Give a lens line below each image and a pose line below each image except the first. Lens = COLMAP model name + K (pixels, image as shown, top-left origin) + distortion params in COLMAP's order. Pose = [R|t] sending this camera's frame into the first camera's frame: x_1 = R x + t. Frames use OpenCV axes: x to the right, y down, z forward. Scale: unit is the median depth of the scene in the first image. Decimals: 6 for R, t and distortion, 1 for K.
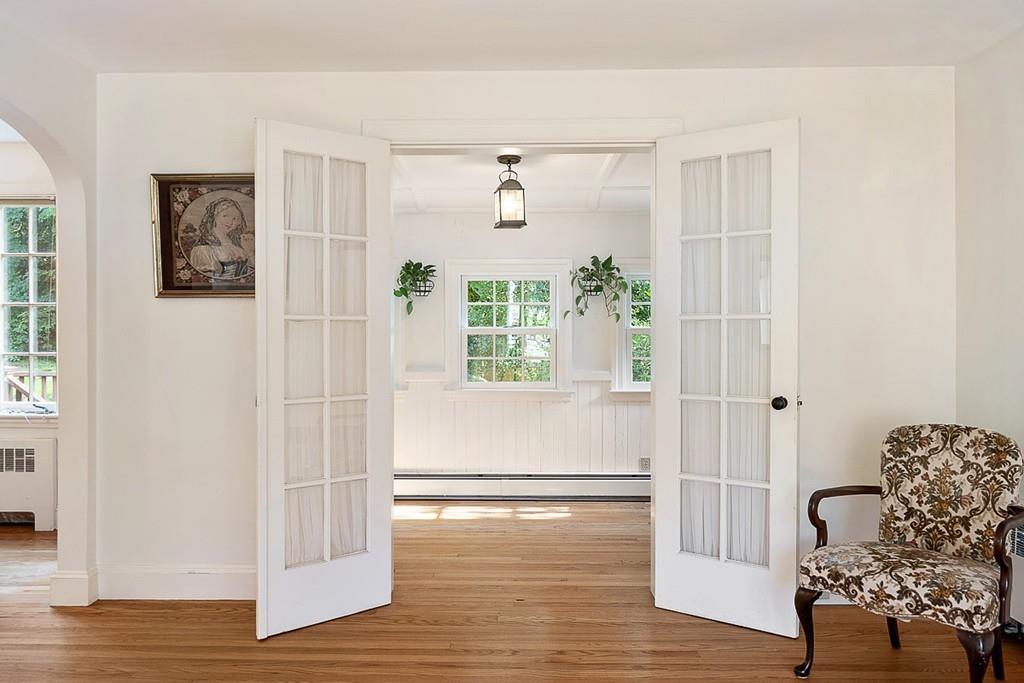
lens RADIAL K [[781.5, 0, 510.9], [0, 781.5, 336.8], [0, 0, 1]] dist [-0.001159, 0.000836]
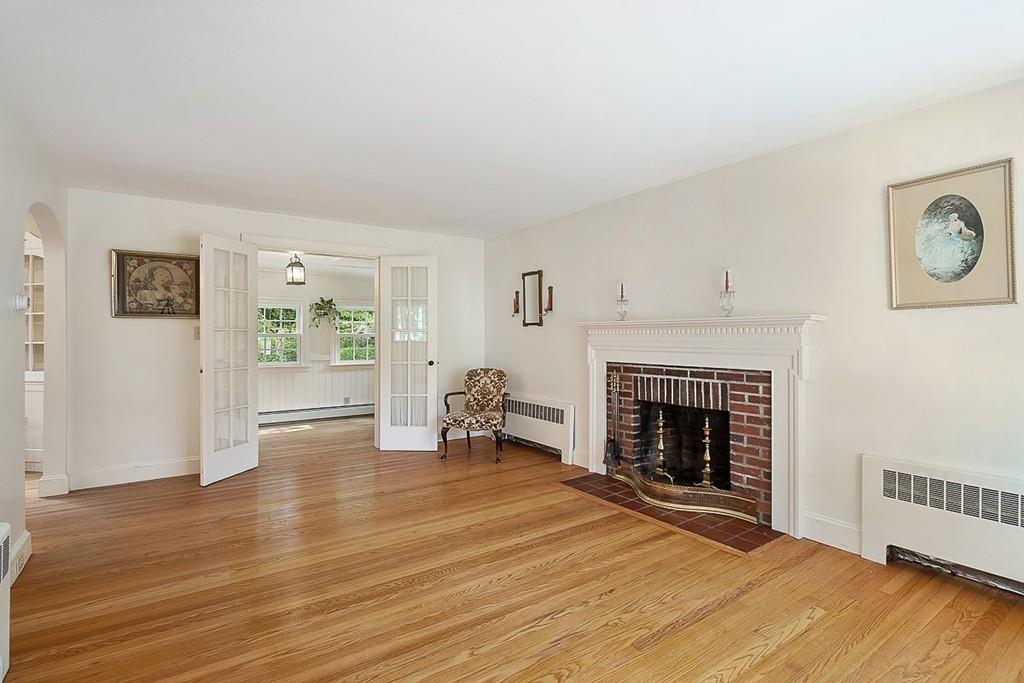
lens RADIAL K [[500.3, 0, 498.6], [0, 500.3, 335.8], [0, 0, 1]] dist [0.001137, -0.000007]
pose [[0.819751, -0.000557, 0.572720, -0.426512], [0.001643, 0.999998, -0.001378, -0.005067], [-0.572718, 0.002071, 0.819750, -0.507532]]
